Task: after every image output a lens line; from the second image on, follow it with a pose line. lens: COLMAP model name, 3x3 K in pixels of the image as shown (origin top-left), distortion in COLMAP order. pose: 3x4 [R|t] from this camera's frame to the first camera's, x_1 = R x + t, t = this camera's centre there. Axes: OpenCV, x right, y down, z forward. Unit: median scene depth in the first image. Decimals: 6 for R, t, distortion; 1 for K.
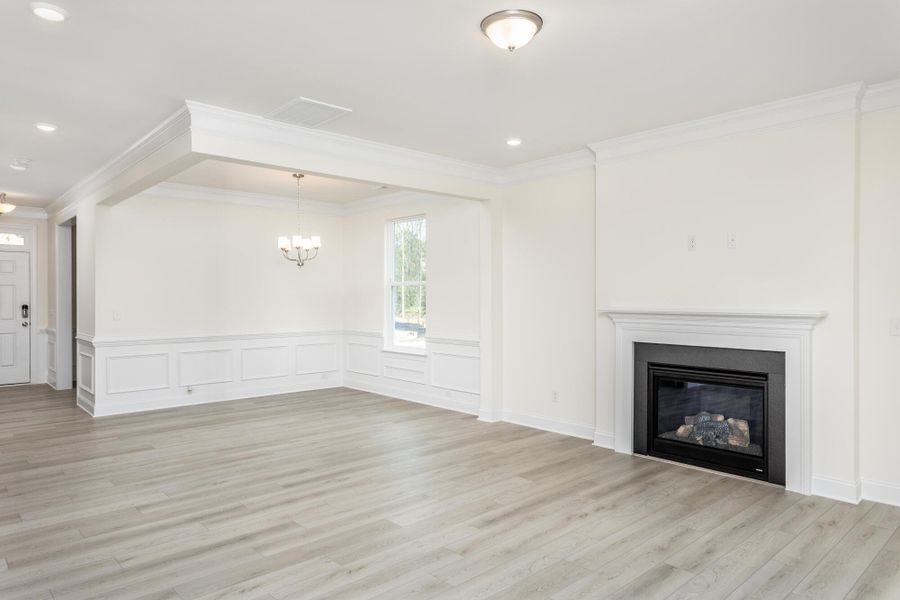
lens RADIAL K [[579.8, 0, 445.2], [0, 579.8, 295.9], [0, 0, 1]] dist [0.015577, -0.001034]
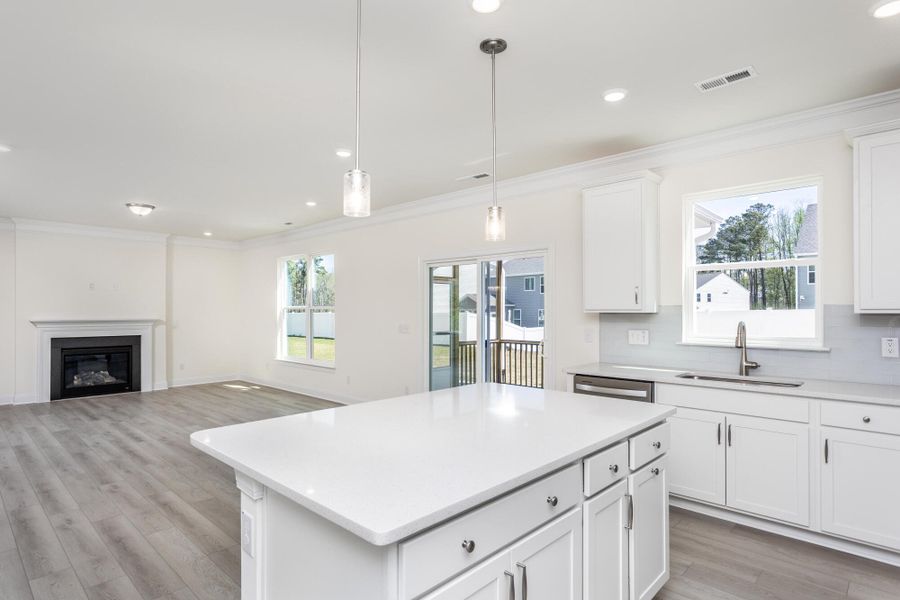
lens RADIAL K [[481.0, 0, 452.6], [0, 481.0, 306.9], [0, 0, 1]] dist [0.000584, 0.002328]
pose [[-0.077350, 0.011726, 0.996935, -1.482983], [-0.000526, 0.999930, -0.011802, 0.001316], [-0.997004, -0.001438, -0.077339, -0.132114]]
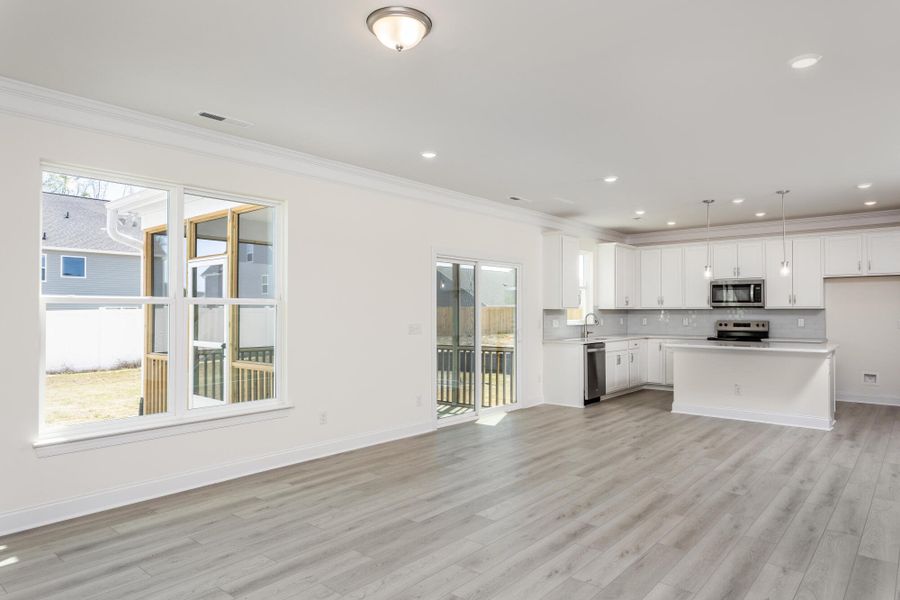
lens RADIAL K [[555.2, 0, 450.2], [0, 555.2, 303.7], [0, 0, 1]] dist [-0.003658, 0.006676]
pose [[-0.991908, 0.002477, -0.126938, 0.104662], [0.003979, 0.999925, -0.011580, 0.001885], [0.126900, -0.011991, -0.991843, 1.360786]]
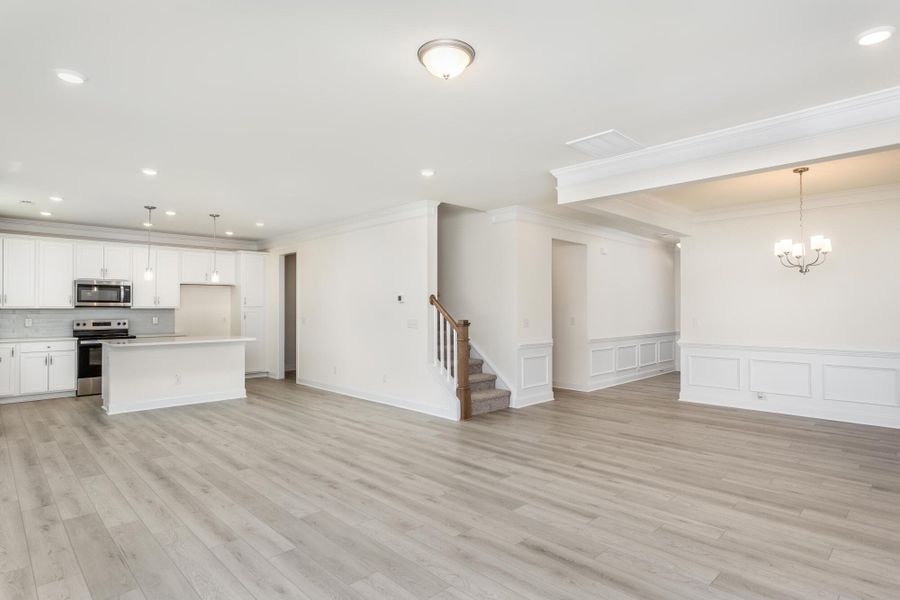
lens RADIAL K [[481.0, 0, 450.3], [0, 481.0, 304.0], [0, 0, 1]] dist [0.000584, 0.002328]
pose [[0.038093, -0.007452, -0.999246, 0.711467], [0.001675, 0.999971, -0.007393, 0.000020], [0.999273, -0.001393, 0.038104, 0.695224]]
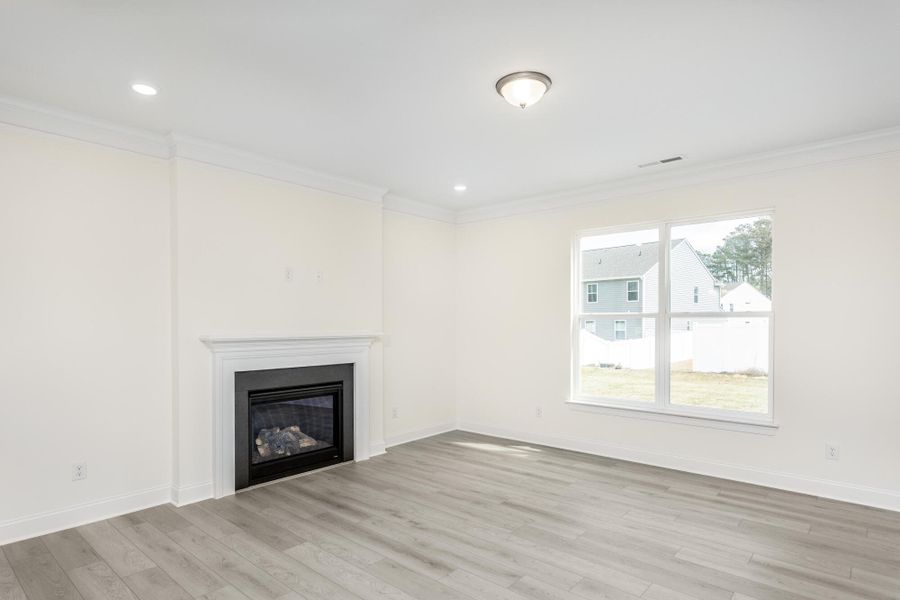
lens RADIAL K [[490.7, 0, 450.6], [0, 490.7, 325.2], [0, 0, 1]] dist [-0.004083, -0.000399]
pose [[-0.115734, -0.002717, 0.993277, -0.587520], [0.001627, 0.999994, 0.002925, 0.004140], [-0.993279, 0.001955, -0.115729, 0.893379]]
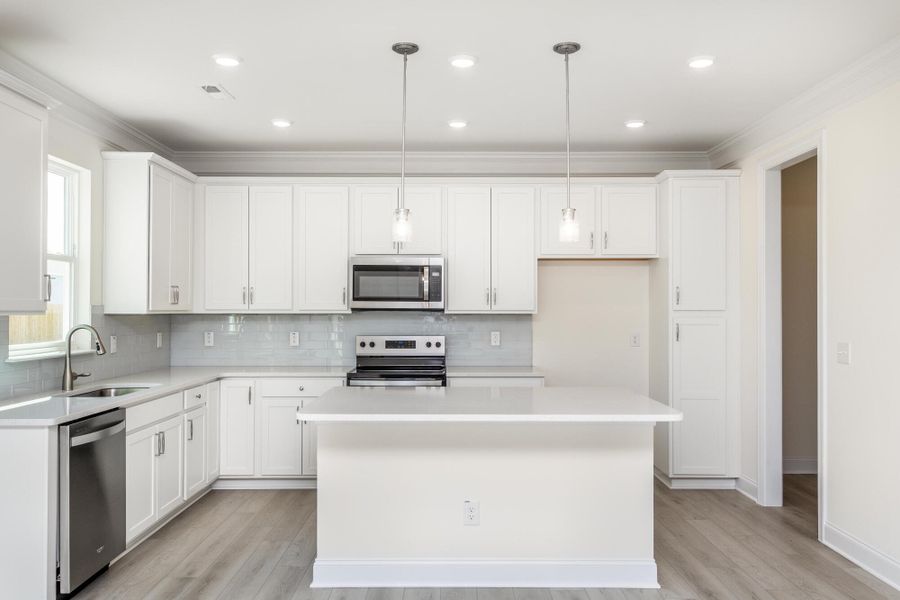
lens RADIAL K [[719.4, 0, 448.7], [0, 719.4, 306.5], [0, 0, 1]] dist [0.023166, -0.003274]
pose [[-0.668733, -0.003383, -0.743495, -0.276425], [0.000430, 0.999988, -0.004937, -0.005468], [0.743503, -0.003621, -0.668723, 0.406321]]
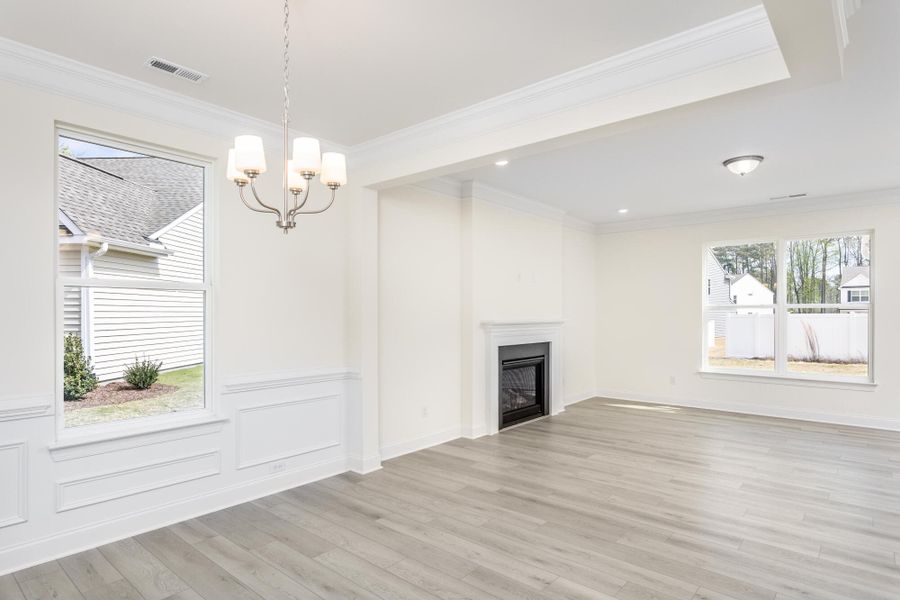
lens RADIAL K [[481.0, 0, 453.6], [0, 481.0, 309.6], [0, 0, 1]] dist [0.000584, 0.002328]
pose [[-0.119901, 0.012600, 0.992706, -0.890856], [0.004079, 0.999917, -0.012199, 0.011137], [-0.992777, 0.002586, -0.119943, 1.466656]]
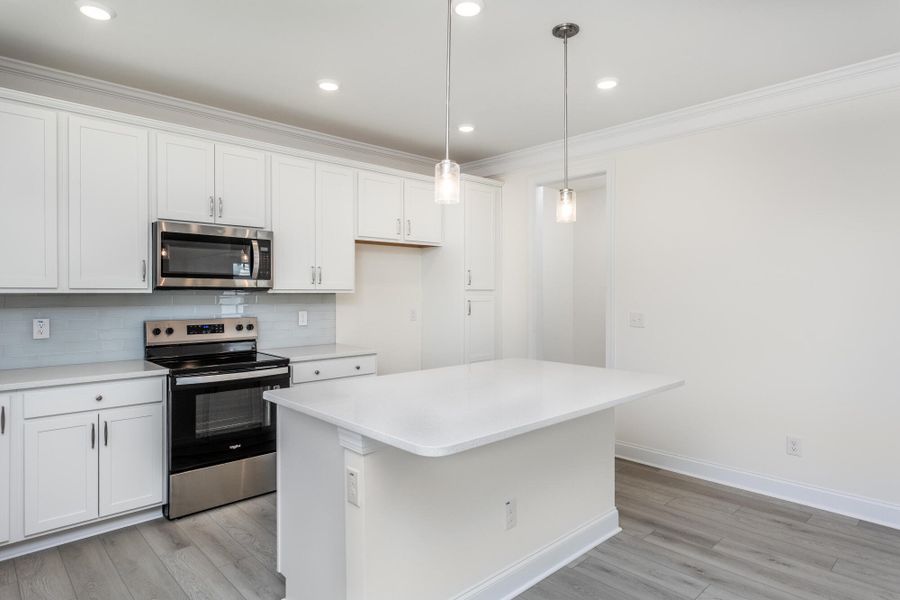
lens RADIAL K [[515.3, 0, 449.6], [0, 515.3, 297.7], [0, 0, 1]] dist [0.021395, -0.003297]
pose [[0.026017, 0.013971, -0.999564, -0.386011], [-0.001944, 0.999901, 0.013925, -0.003709], [0.999660, 0.001581, 0.026042, -0.244844]]
